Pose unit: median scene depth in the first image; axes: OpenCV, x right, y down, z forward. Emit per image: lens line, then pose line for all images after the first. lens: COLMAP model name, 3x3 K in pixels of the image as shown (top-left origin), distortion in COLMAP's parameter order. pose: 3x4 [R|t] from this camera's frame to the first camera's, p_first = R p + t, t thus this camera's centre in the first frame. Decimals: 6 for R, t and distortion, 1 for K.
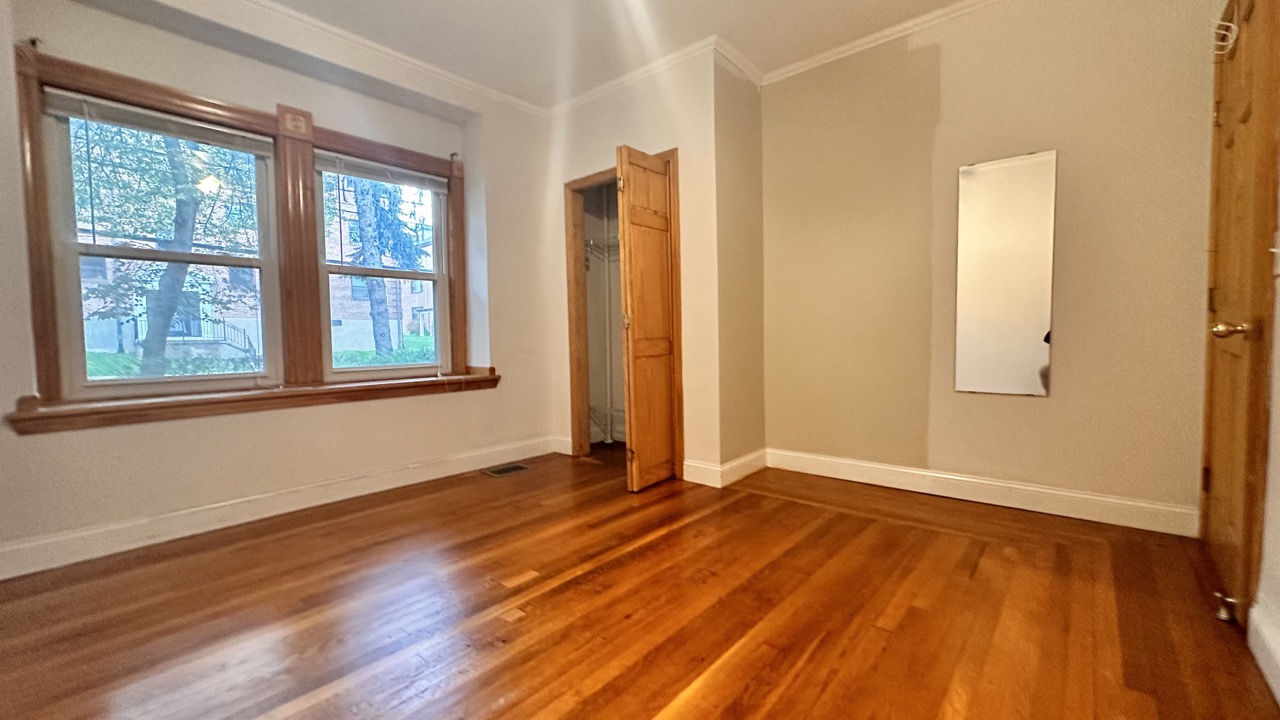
lens RADIAL K [[513.1, 0, 632.0], [0, 513.1, 363.1], [0, 0, 1]] dist [-0.002646, 0.000561]
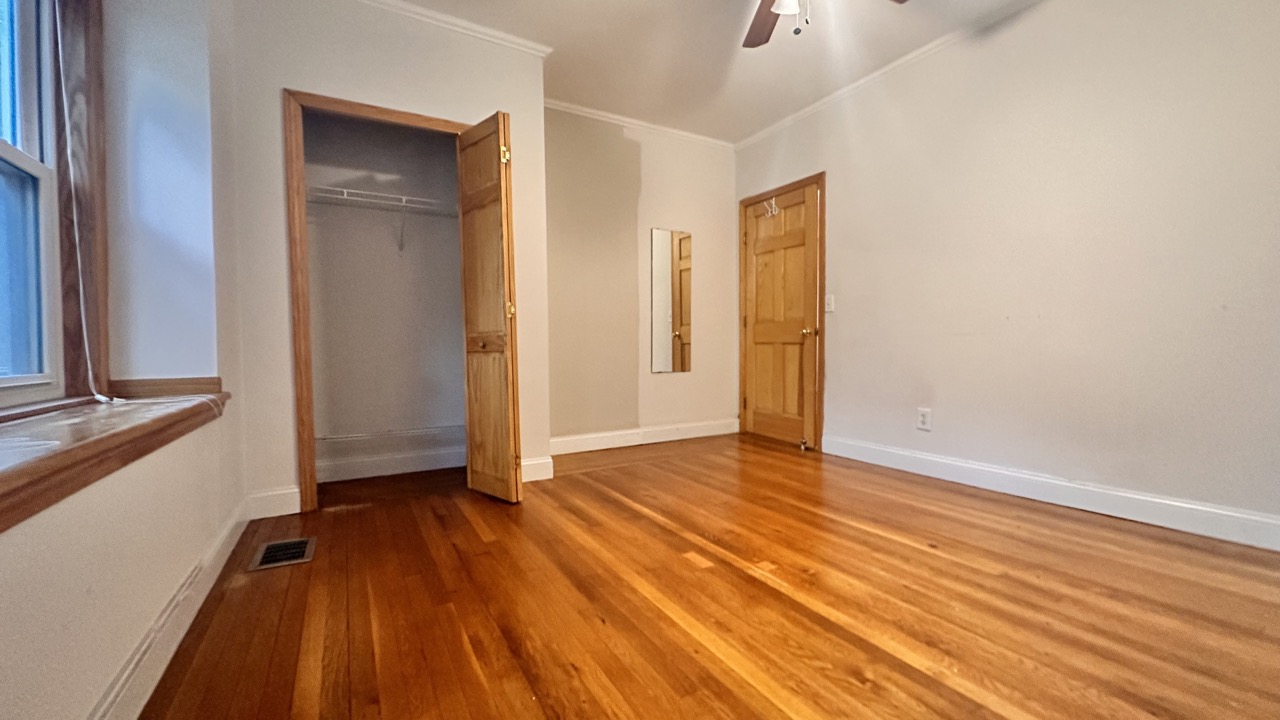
lens RADIAL K [[513.1, 0, 645.4], [0, 513.1, 363.0], [0, 0, 1]] dist [-0.002646, 0.000561]
pose [[0.315531, -0.015506, 0.948789, -0.957876], [0.061779, 0.998081, -0.004234, 0.035598], [-0.946902, 0.059951, 0.315883, 0.623395]]
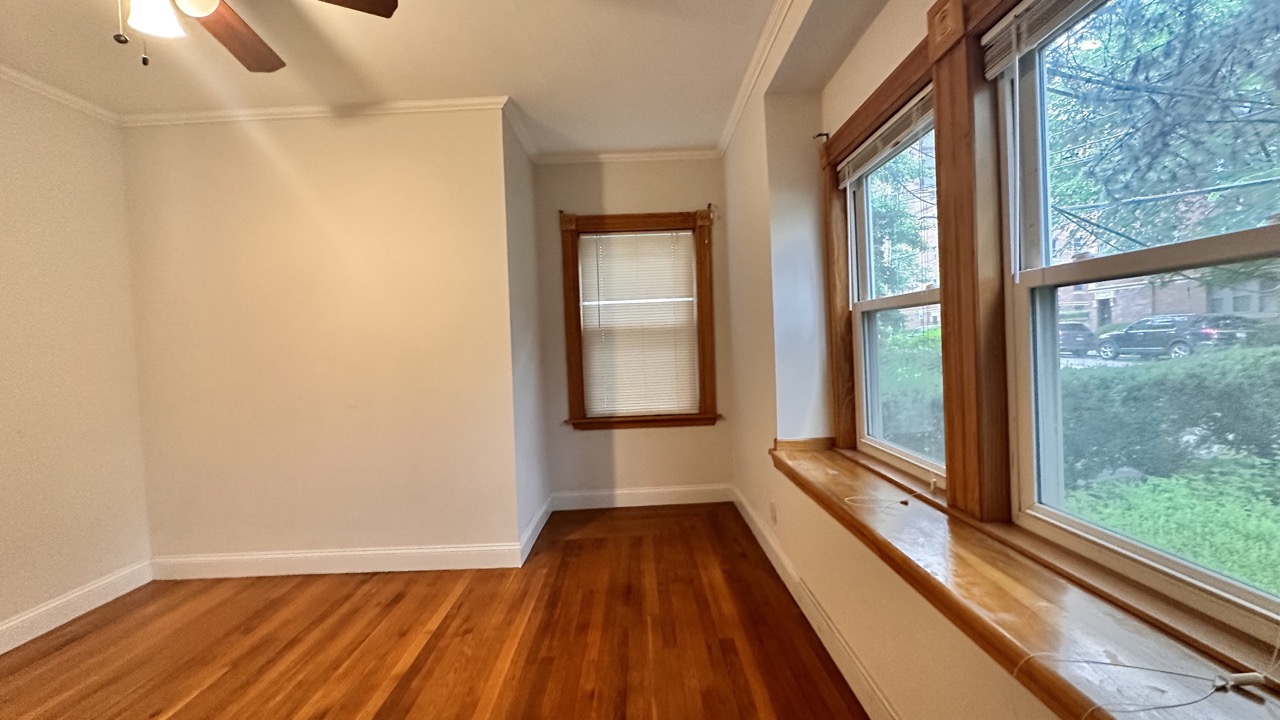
lens RADIAL K [[513.1, 0, 638.9], [0, 513.1, 352.5], [0, 0, 1]] dist [-0.002646, 0.000561]
pose [[-0.747490, 0.053925, -0.662081, -0.064739], [0.010441, 0.997530, 0.069459, -0.205284], [0.664191, 0.045006, -0.746207, 1.462459]]
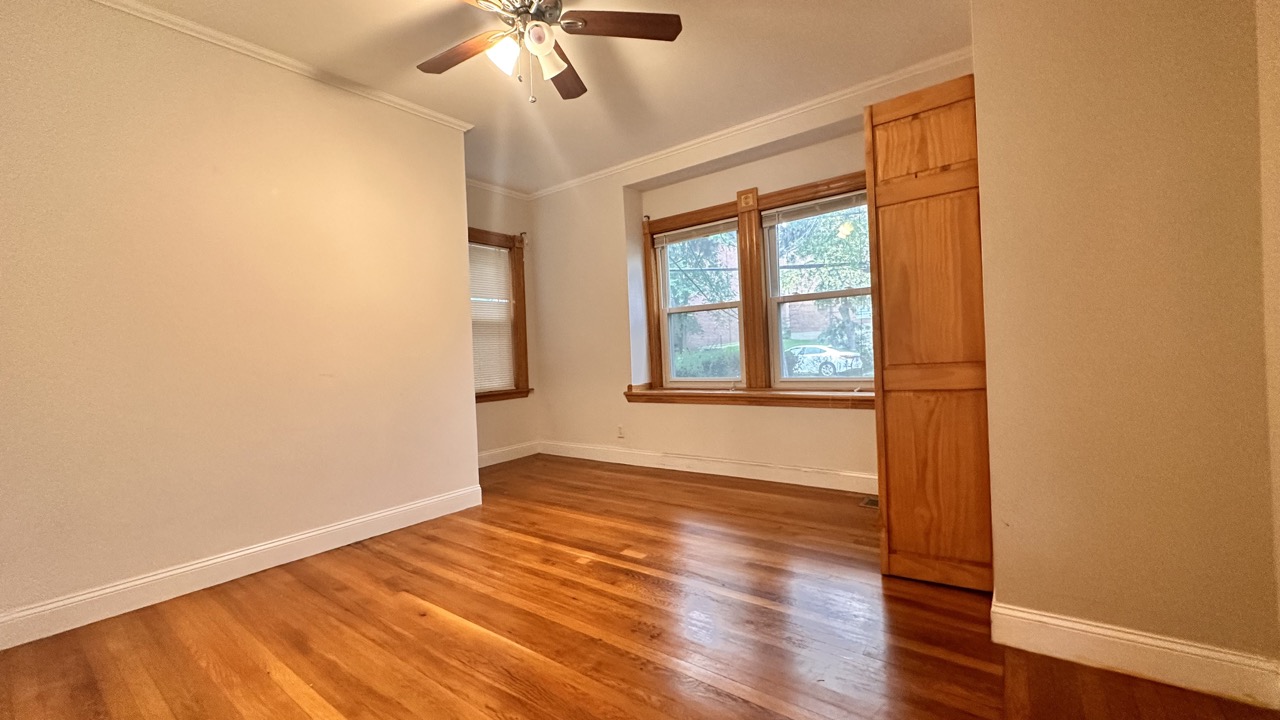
lens RADIAL K [[513.1, 0, 642.3], [0, 513.1, 355.1], [0, 0, 1]] dist [-0.002646, 0.000561]
pose [[0.079910, 0.015026, -0.996689, 0.865951], [-0.014827, 0.999794, 0.013884, -0.078312], [0.996692, 0.013669, 0.080116, 0.745838]]
